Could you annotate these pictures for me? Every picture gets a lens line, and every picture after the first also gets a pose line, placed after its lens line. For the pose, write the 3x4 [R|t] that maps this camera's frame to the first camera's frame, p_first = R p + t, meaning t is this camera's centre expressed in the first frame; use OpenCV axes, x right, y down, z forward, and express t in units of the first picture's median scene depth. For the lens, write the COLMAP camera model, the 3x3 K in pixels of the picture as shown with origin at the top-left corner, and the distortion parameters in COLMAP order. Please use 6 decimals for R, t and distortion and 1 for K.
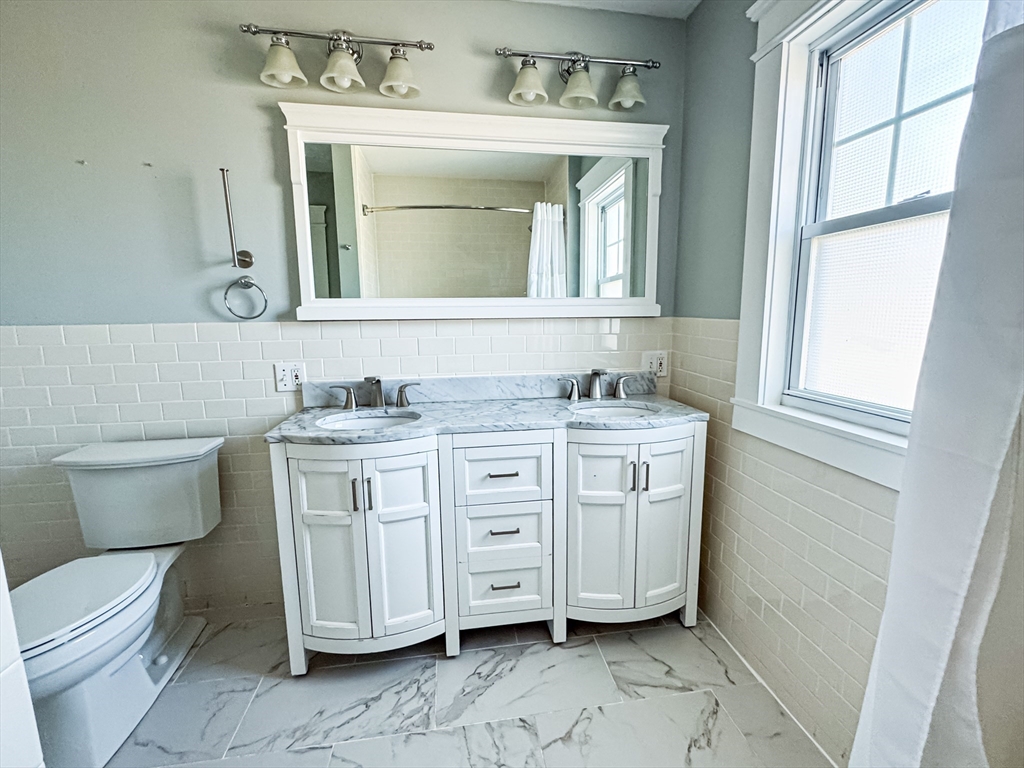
lens RADIAL K [[411.1, 0, 511.2], [0, 411.1, 381.8], [0, 0, 1]] dist [0.000182, 0.000103]
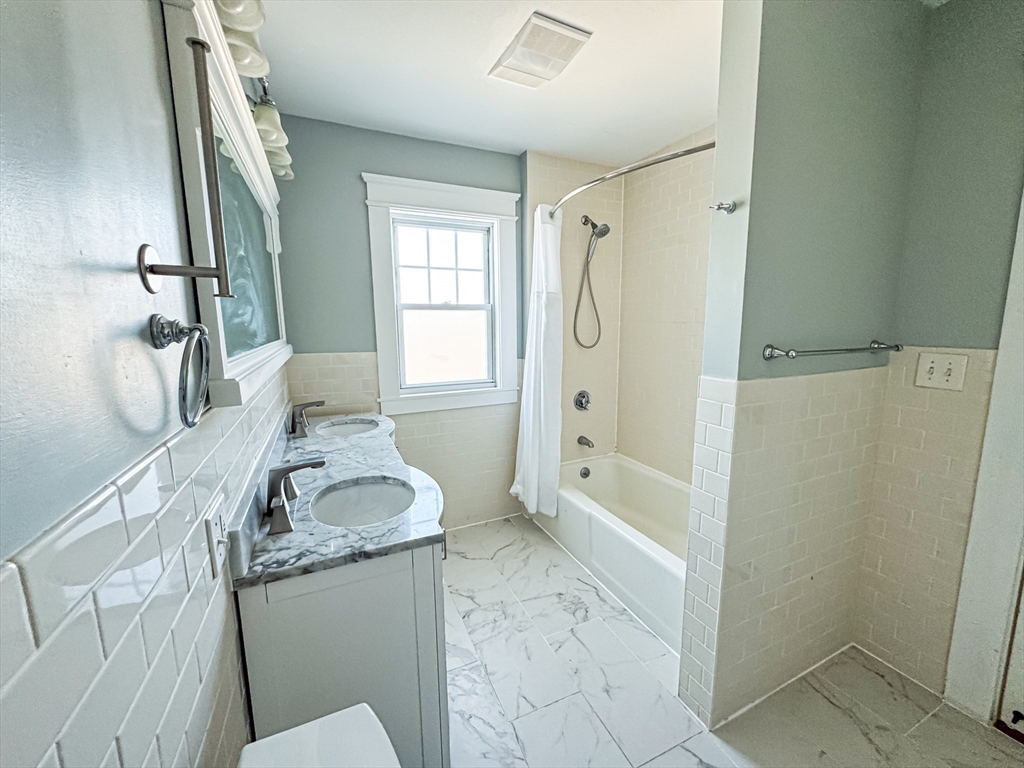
lens RADIAL K [[411.1, 0, 511.2], [0, 411.1, 381.8], [0, 0, 1]] dist [0.000182, 0.000103]
pose [[-0.245615, -0.127968, 0.960884, -1.420747], [0.145803, 0.975095, 0.167130, -0.247167], [-0.958340, 0.181149, -0.220840, 1.073586]]
